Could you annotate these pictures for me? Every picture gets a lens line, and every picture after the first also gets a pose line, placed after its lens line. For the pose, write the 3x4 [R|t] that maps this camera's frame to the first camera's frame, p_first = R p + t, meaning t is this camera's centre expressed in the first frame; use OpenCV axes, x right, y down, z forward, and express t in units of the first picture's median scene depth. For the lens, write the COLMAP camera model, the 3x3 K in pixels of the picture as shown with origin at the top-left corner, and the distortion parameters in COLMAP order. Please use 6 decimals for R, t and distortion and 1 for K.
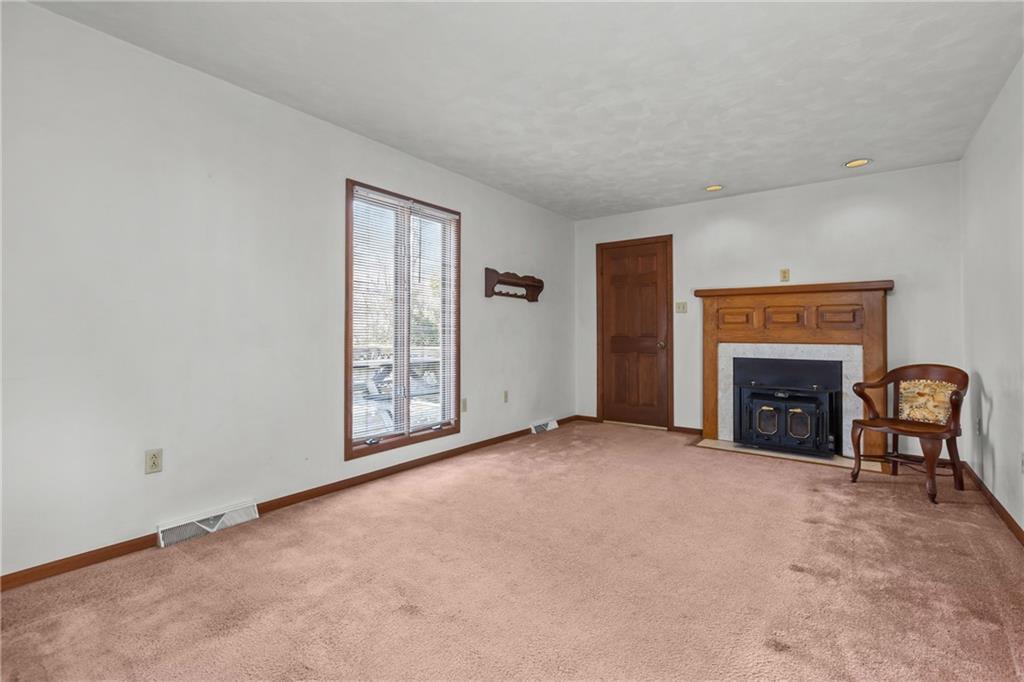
lens RADIAL K [[465.6, 0, 513.7], [0, 465.6, 335.7], [0, 0, 1]] dist [-0.000228, -0.000820]
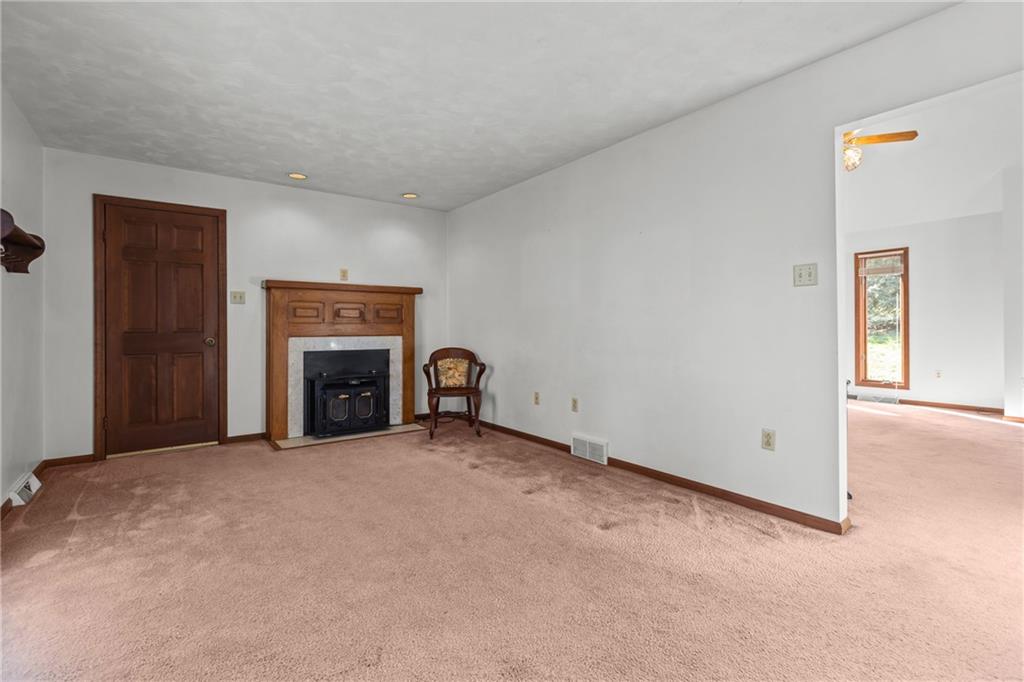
lens RADIAL K [[465.6, 0, 511.7], [0, 465.6, 331.2], [0, 0, 1]] dist [-0.000228, -0.000820]
pose [[0.296325, -0.011751, 0.955015, -0.378346], [0.007756, 0.999921, 0.009897, -0.003449], [-0.955056, 0.004474, 0.296393, 0.311039]]
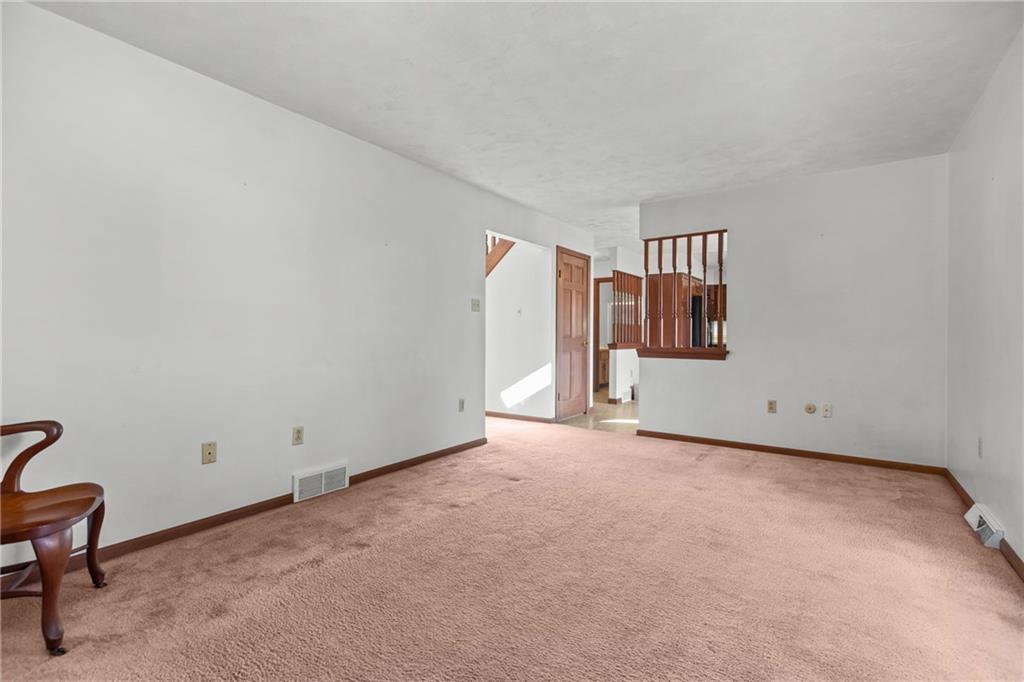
lens RADIAL K [[465.6, 0, 511.4], [0, 465.6, 337.8], [0, 0, 1]] dist [-0.000228, -0.000820]
pose [[-0.999904, -0.004343, -0.013194, 0.234643], [-0.004483, 0.999934, 0.010555, -0.005817], [0.013147, 0.010613, -0.999857, 1.189698]]
